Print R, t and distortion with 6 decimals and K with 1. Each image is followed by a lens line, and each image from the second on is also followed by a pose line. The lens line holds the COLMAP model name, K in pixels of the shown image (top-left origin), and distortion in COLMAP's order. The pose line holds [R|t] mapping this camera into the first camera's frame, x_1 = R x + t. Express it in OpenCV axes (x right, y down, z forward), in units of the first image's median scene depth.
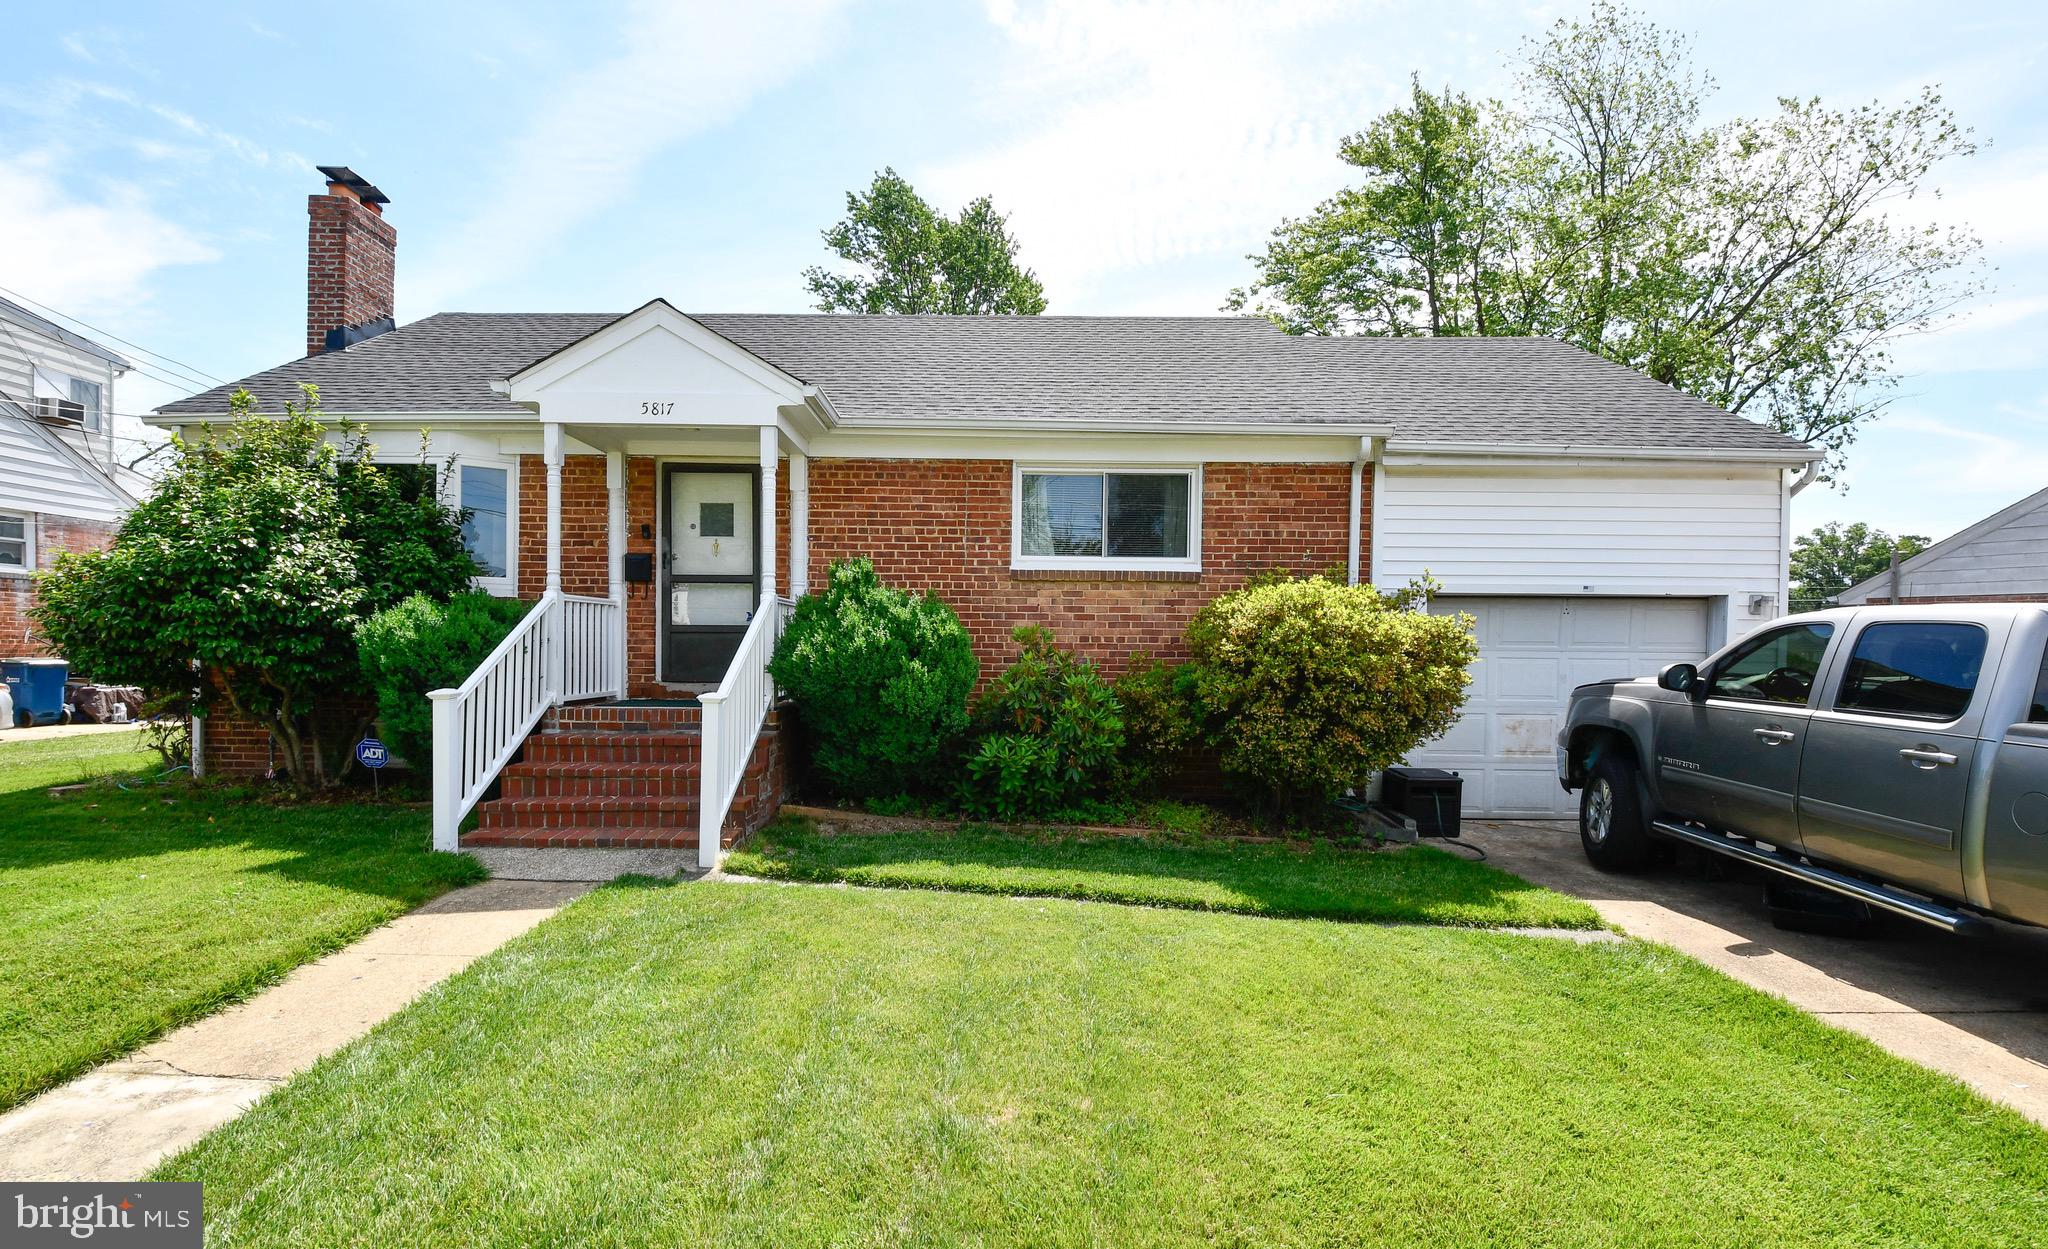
lens RADIAL K [[940.9, 0, 1000.3], [0, 940.9, 651.3], [0, 0, 1]] dist [-0.014183, -0.002217]
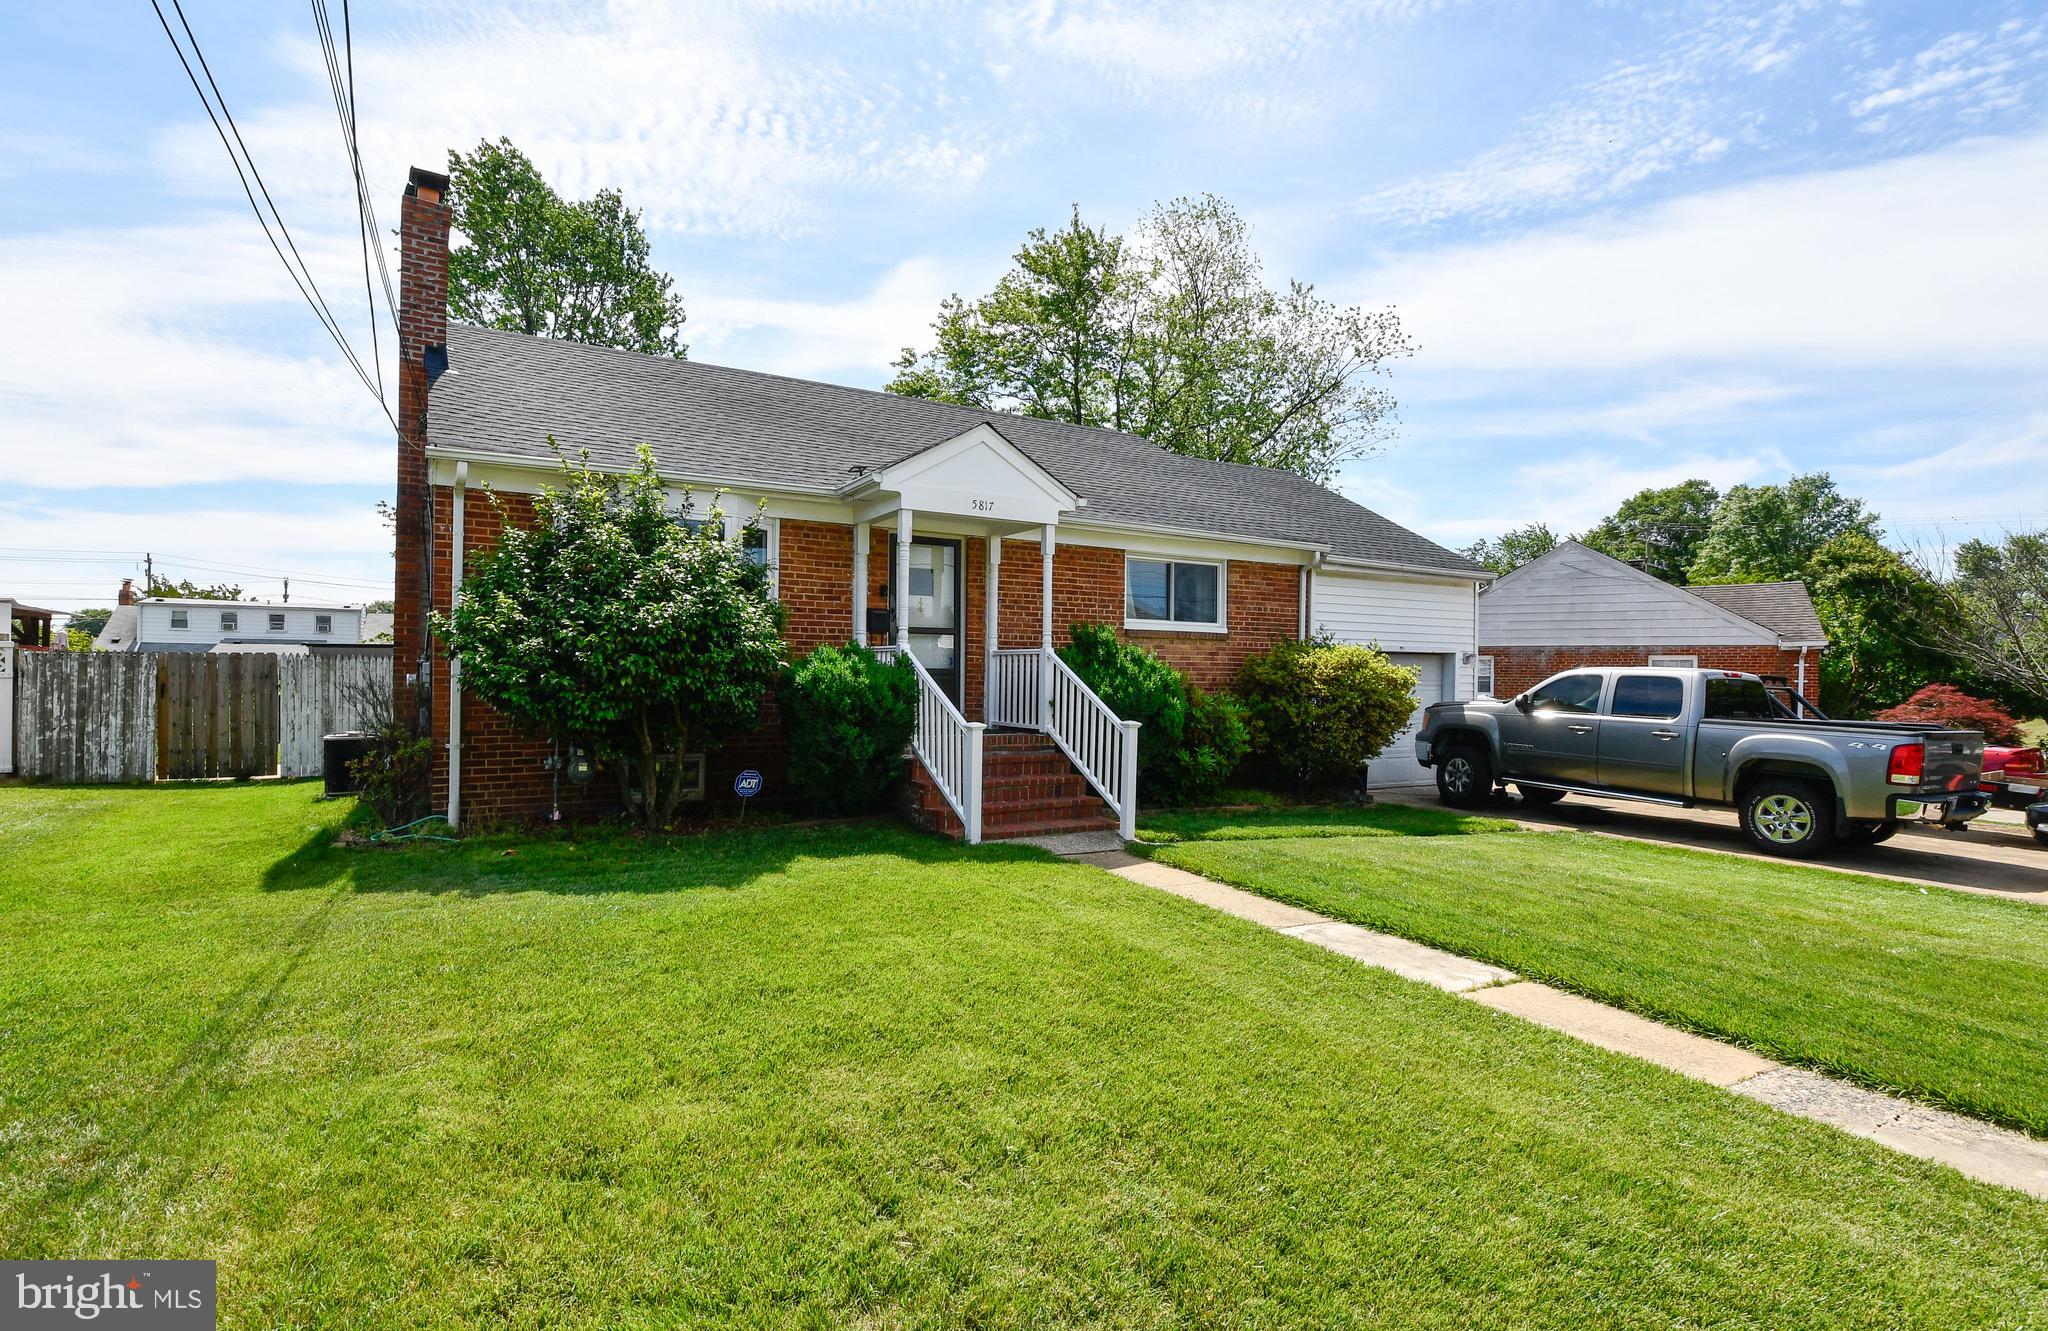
lens RADIAL K [[965.4, 0, 1021.0], [0, 965.4, 655.6], [0, 0, 1]] dist [-0.002988, -0.005751]
pose [[0.864690, 0.009209, 0.502222, -0.839449], [0.000849, 0.999804, -0.019795, -0.019600], [-0.502305, 0.017543, 0.864512, -0.154082]]
